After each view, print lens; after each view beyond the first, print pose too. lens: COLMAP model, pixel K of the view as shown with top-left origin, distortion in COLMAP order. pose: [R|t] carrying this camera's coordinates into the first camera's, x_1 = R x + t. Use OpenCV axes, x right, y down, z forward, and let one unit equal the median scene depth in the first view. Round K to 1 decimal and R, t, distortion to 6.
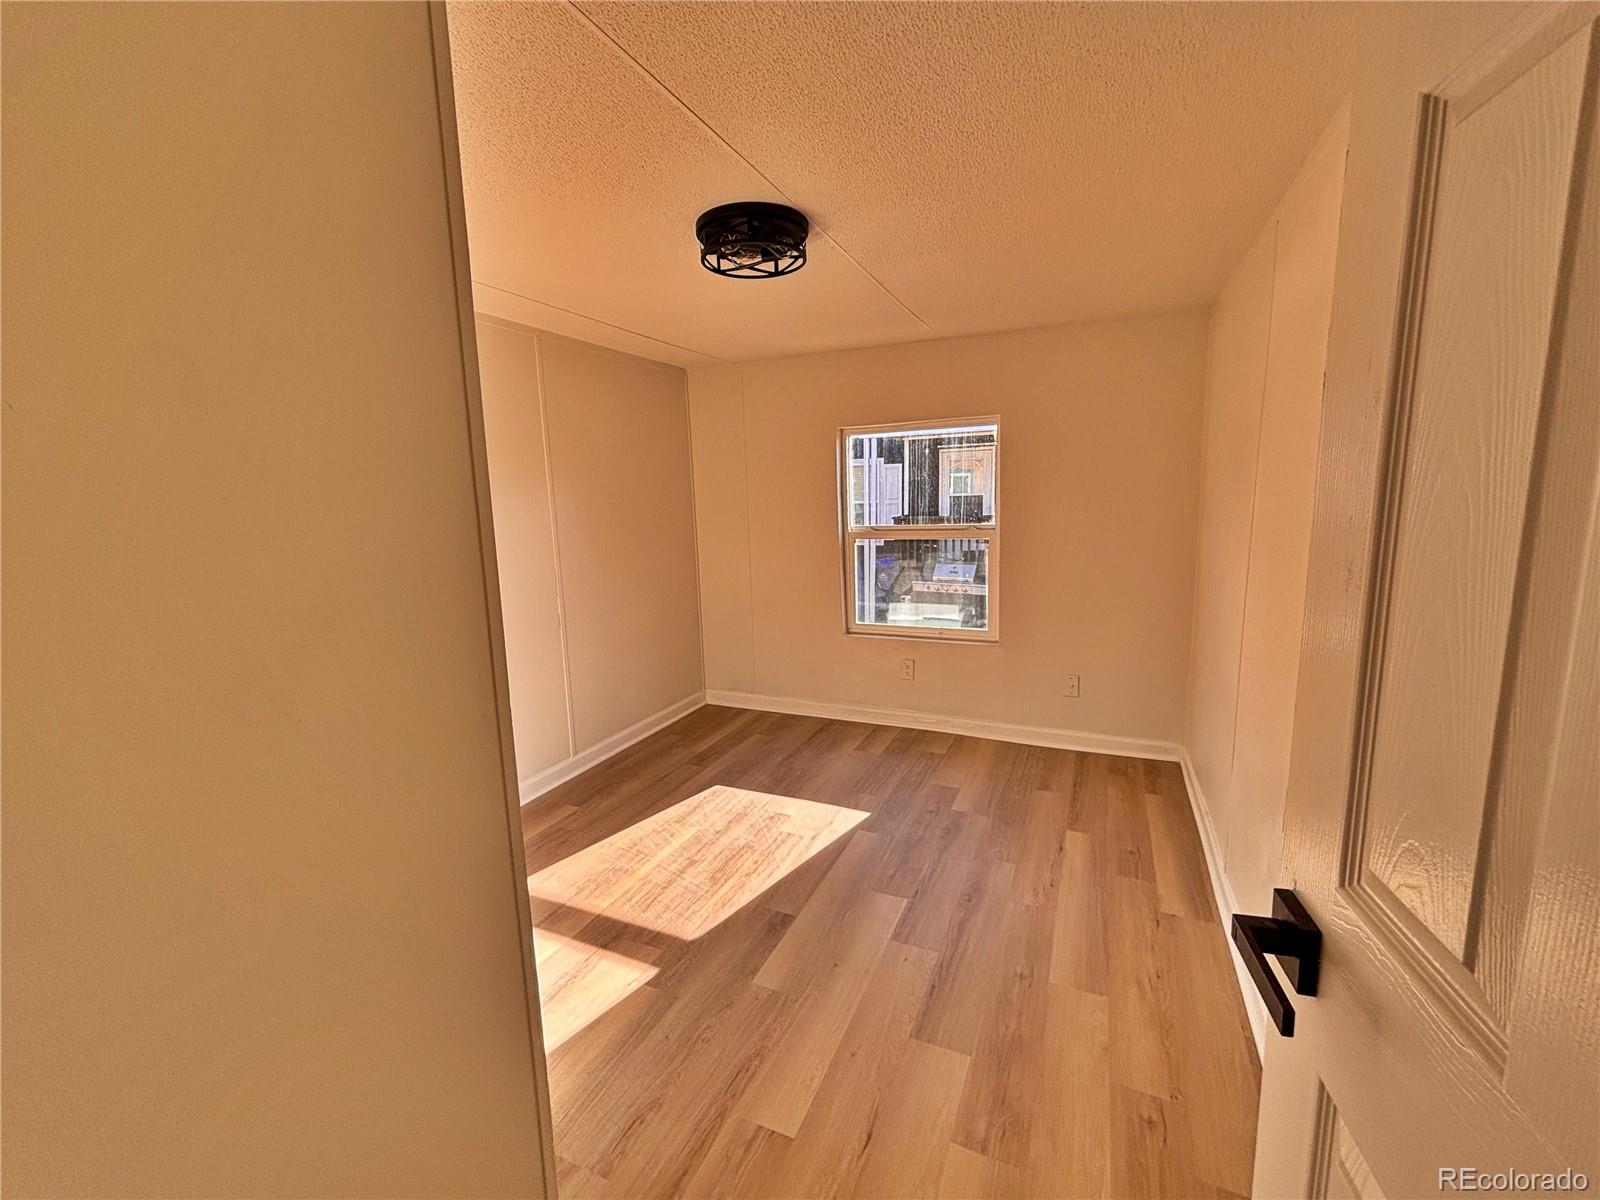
lens RADIAL K [[671.8, 0, 801.6], [0, 671.8, 595.6], [0, 0, 1]] dist [-0.000296, 0.000248]
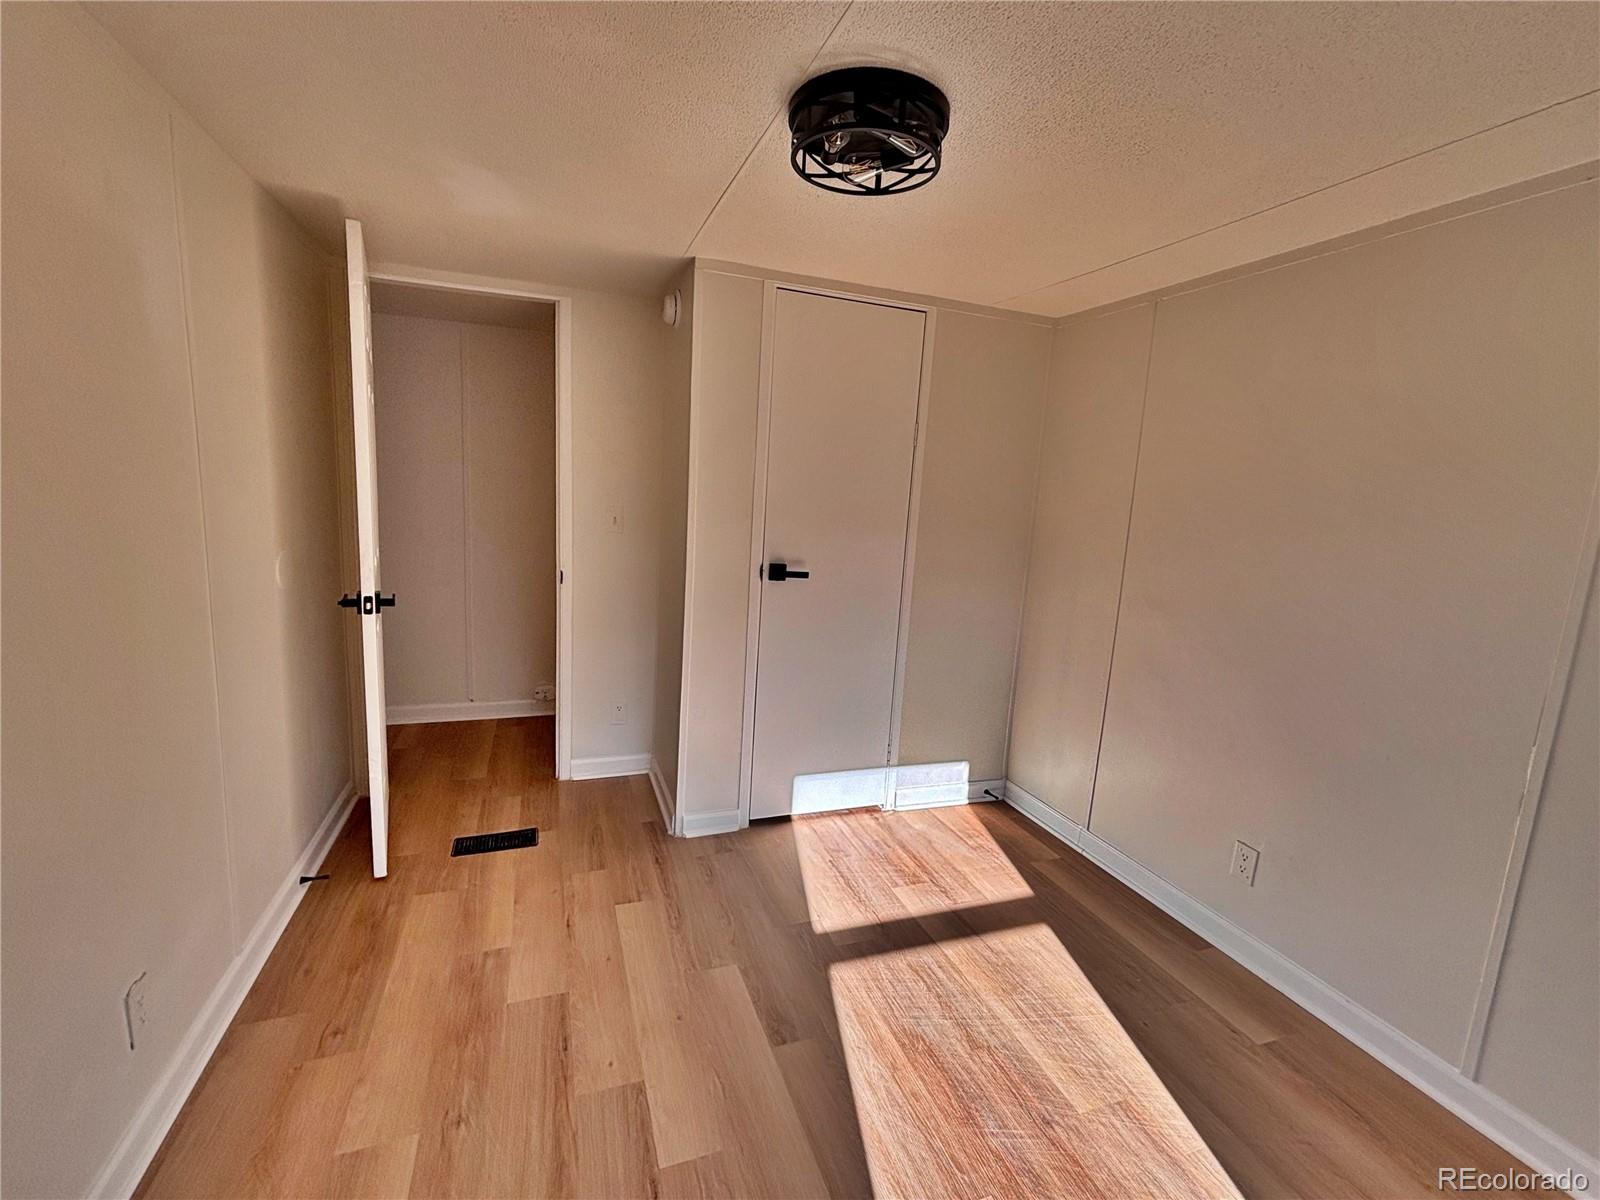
lens RADIAL K [[671.8, 0, 801.6], [0, 671.8, 595.6], [0, 0, 1]] dist [-0.000296, 0.000248]
pose [[-0.707794, 0.094197, -0.700111, 0.422948], [-0.141122, 0.952238, 0.270790, -0.208248], [0.692180, 0.290464, -0.660695, 1.278681]]
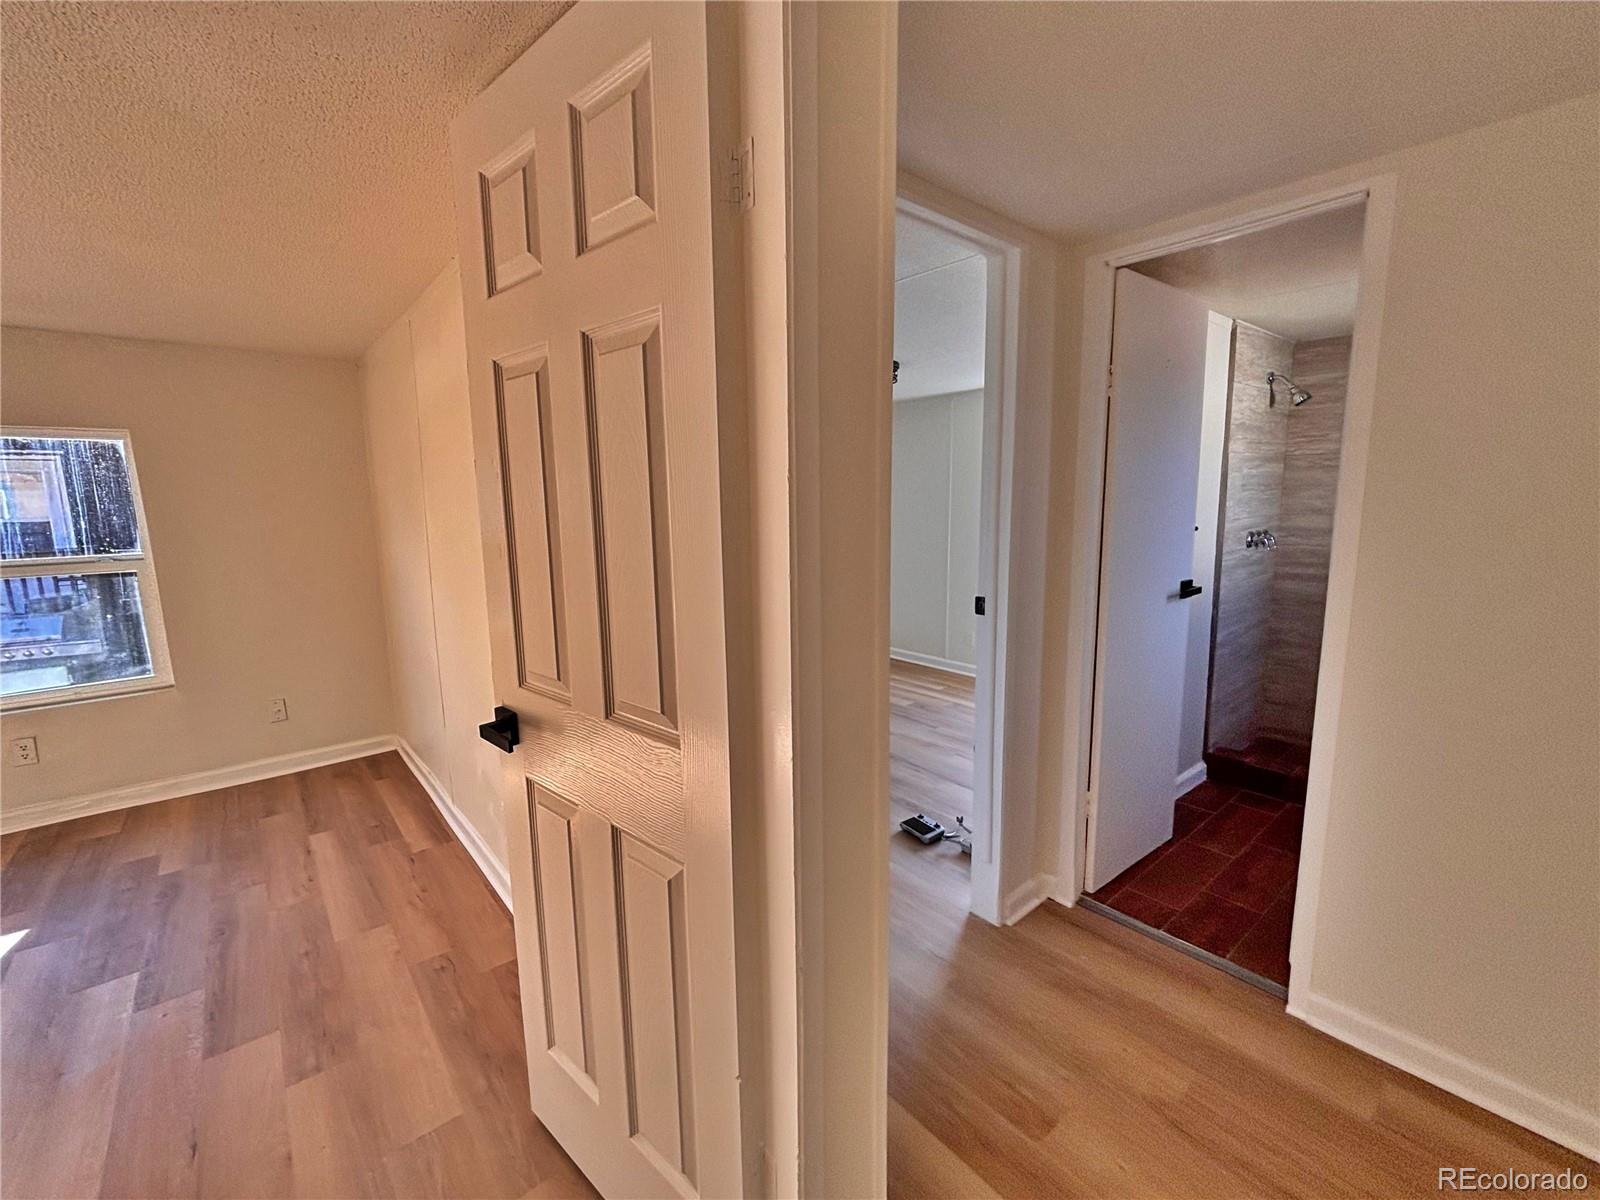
lens RADIAL K [[671.8, 0, 801.6], [0, 671.8, 595.6], [0, 0, 1]] dist [-0.000296, 0.000248]
pose [[0.433160, -0.113183, 0.894182, -0.191898], [0.143308, 0.988112, 0.055651, 0.032441], [-0.889851, 0.104037, 0.444231, -0.218877]]
